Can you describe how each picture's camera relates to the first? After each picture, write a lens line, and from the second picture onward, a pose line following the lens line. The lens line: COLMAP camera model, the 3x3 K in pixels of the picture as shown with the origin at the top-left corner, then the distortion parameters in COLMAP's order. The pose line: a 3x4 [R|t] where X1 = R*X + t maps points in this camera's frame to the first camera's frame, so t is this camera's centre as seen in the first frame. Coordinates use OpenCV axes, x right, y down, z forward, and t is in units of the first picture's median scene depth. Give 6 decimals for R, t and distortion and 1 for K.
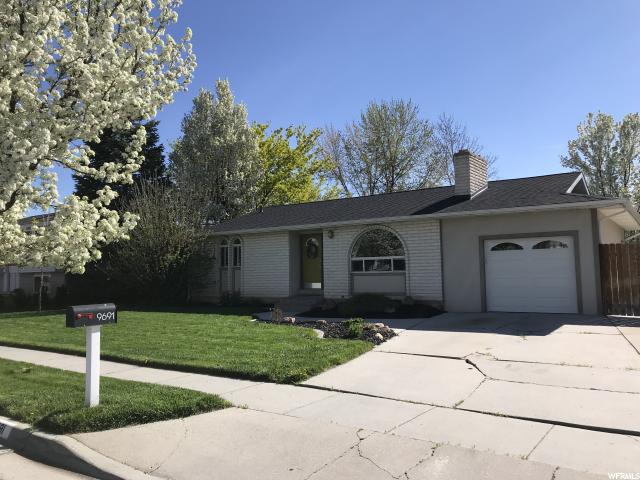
lens RADIAL K [[525.4, 0, 320.3], [0, 525.4, 228.7], [0, 0, 1]] dist [-0.001030, -0.000082]
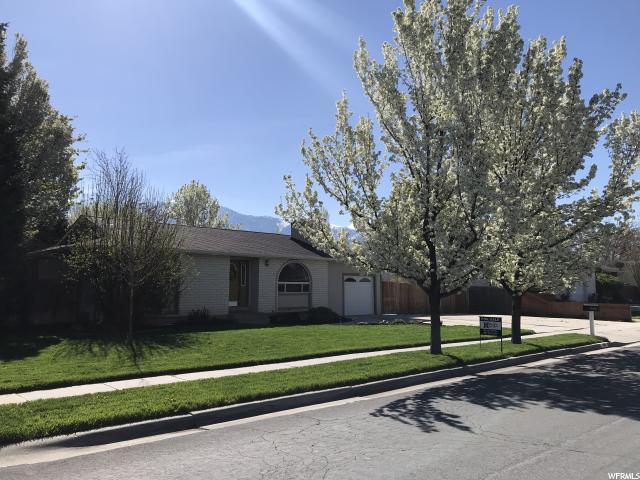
lens RADIAL K [[525.4, 0, 320.3], [0, 525.4, 228.7], [0, 0, 1]] dist [-0.001030, -0.000082]
pose [[0.222529, 0.128433, 0.966430, -1.055210], [-0.086769, 0.989960, -0.111580, 0.051610], [-0.971057, -0.059026, 0.231438, 0.498634]]
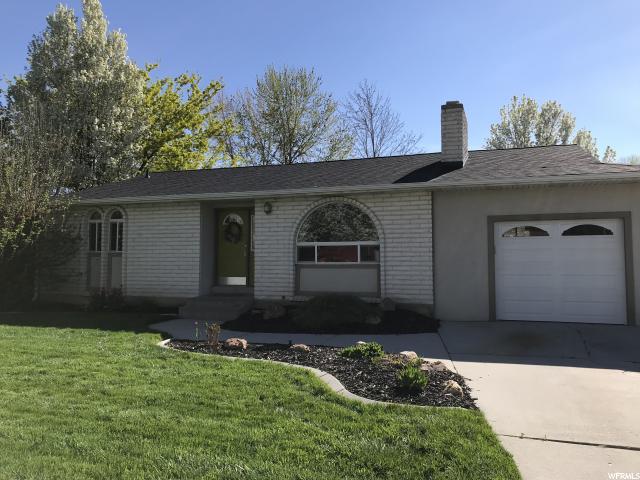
lens RADIAL K [[525.4, 0, 320.3], [0, 525.4, 228.7], [0, 0, 1]] dist [-0.001030, -0.000082]
pose [[0.963639, 0.033298, 0.265126, -0.083379], [-0.038096, 0.999190, 0.012977, 0.022999], [-0.264479, -0.022605, 0.964127, 0.269832]]
